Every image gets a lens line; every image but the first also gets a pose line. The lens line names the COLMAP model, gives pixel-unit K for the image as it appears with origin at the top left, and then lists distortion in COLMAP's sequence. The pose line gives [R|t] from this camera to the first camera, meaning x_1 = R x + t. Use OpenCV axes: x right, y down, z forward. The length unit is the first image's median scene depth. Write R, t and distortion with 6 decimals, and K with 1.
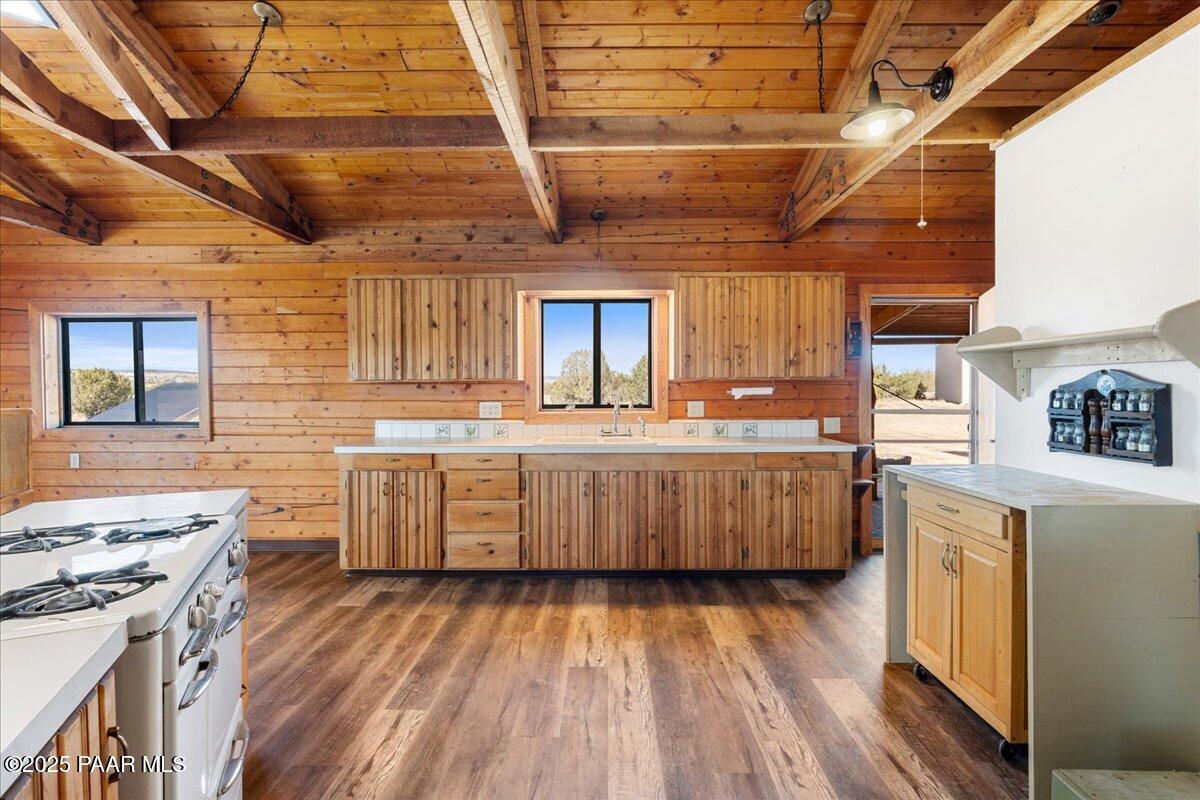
lens RADIAL K [[540.6, 0, 600.0], [0, 540.6, 395.3], [0, 0, 1]] dist [0.002945, 0.000848]
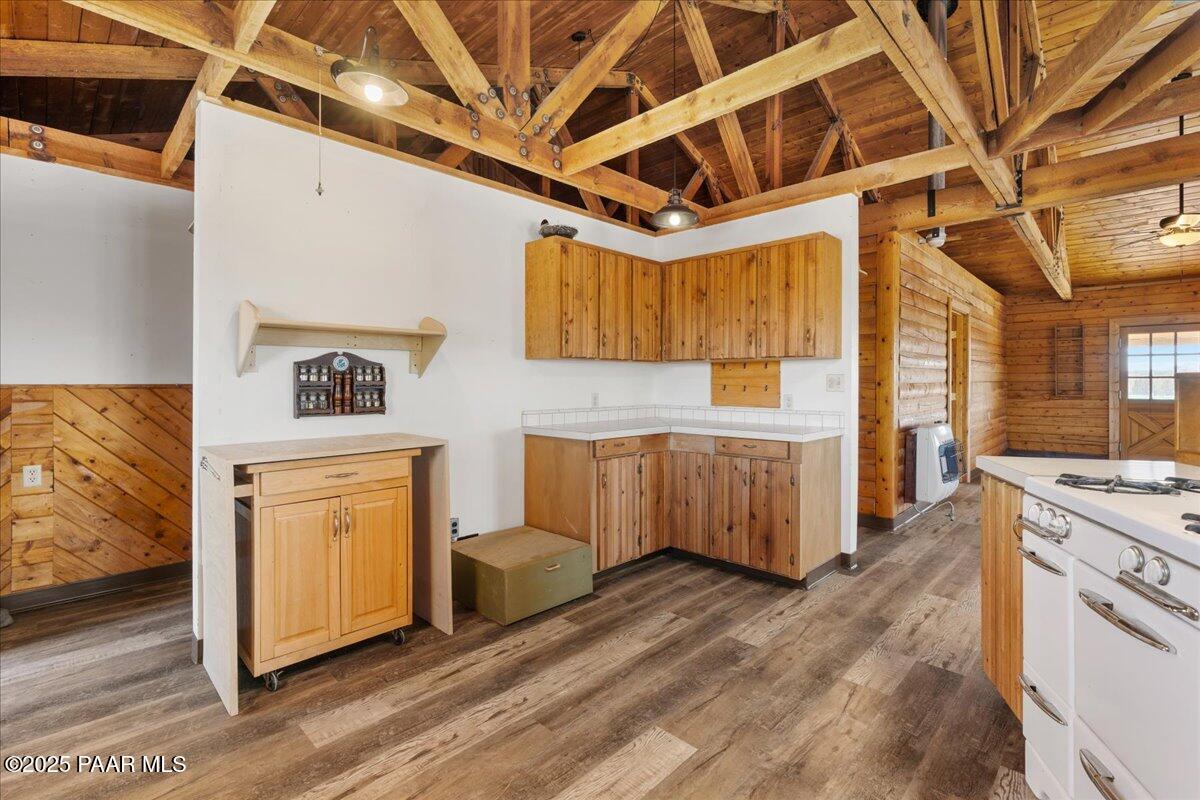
lens RADIAL K [[540.6, 0, 598.9], [0, 540.6, 391.3], [0, 0, 1]] dist [0.002945, 0.000848]
pose [[-0.729186, -0.000228, 0.684316, -0.455217], [0.017622, 0.999662, 0.019110, 0.034646], [-0.684089, 0.025993, -0.728935, 1.456390]]
